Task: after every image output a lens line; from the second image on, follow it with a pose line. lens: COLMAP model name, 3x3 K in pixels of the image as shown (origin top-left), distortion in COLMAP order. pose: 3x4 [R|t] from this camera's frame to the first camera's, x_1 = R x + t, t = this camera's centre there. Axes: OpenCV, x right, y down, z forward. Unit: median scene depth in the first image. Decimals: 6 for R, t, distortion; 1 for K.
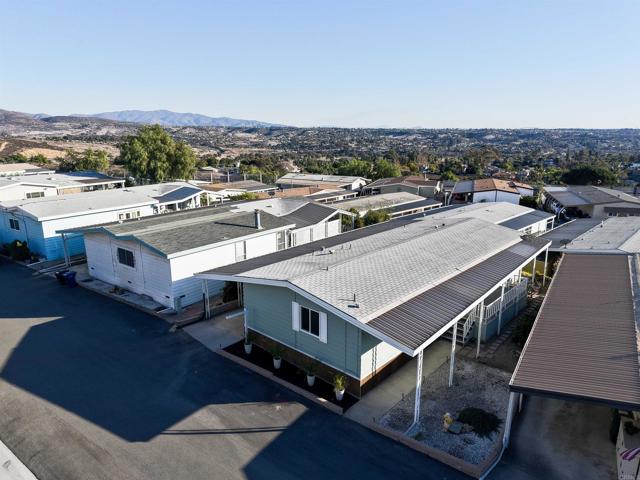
lens RADIAL K [[426.4, 0, 320.0], [0, 426.4, 240.0], [0, 0, 1]] dist [0.026215, -0.032295]
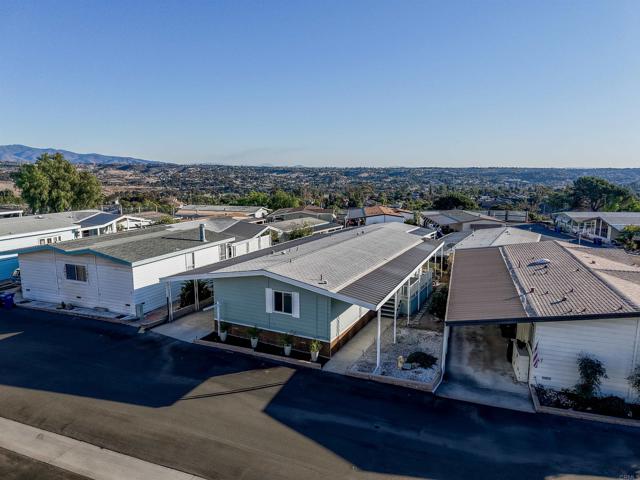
lens RADIAL K [[426.4, 0, 320.0], [0, 426.4, 240.0], [0, 0, 1]] dist [0.026215, -0.032295]
pose [[0.964714, -0.039499, 0.260320, -0.165269], [0.061349, 0.995192, -0.076347, 0.081833], [-0.256053, 0.089623, 0.962499, -0.145528]]
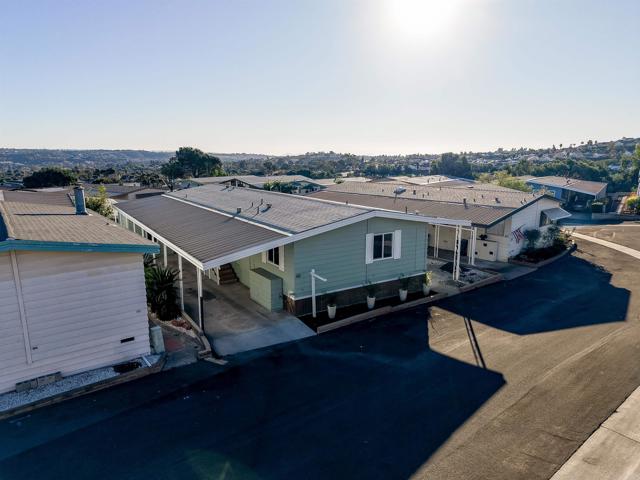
lens RADIAL K [[426.4, 0, 320.0], [0, 426.4, 240.0], [0, 0, 1]] dist [0.026215, -0.032295]
pose [[0.261377, -0.192913, 0.945763, -0.744548], [0.233083, 0.963442, 0.132103, 0.003881], [-0.936672, 0.185912, 0.296786, 0.602415]]
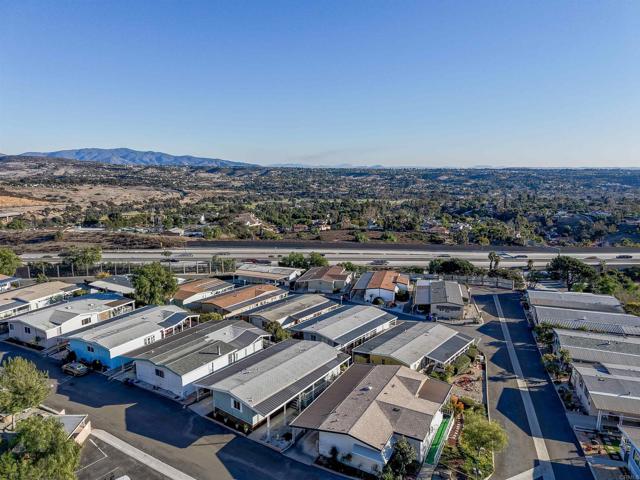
lens RADIAL K [[426.4, 0, 320.0], [0, 426.4, 240.0], [0, 0, 1]] dist [0.026215, -0.032295]
pose [[0.996439, -0.012421, 0.083401, 0.222791], [0.019397, 0.996331, -0.083360, -0.483847], [-0.082059, 0.084681, 0.993023, -1.457823]]
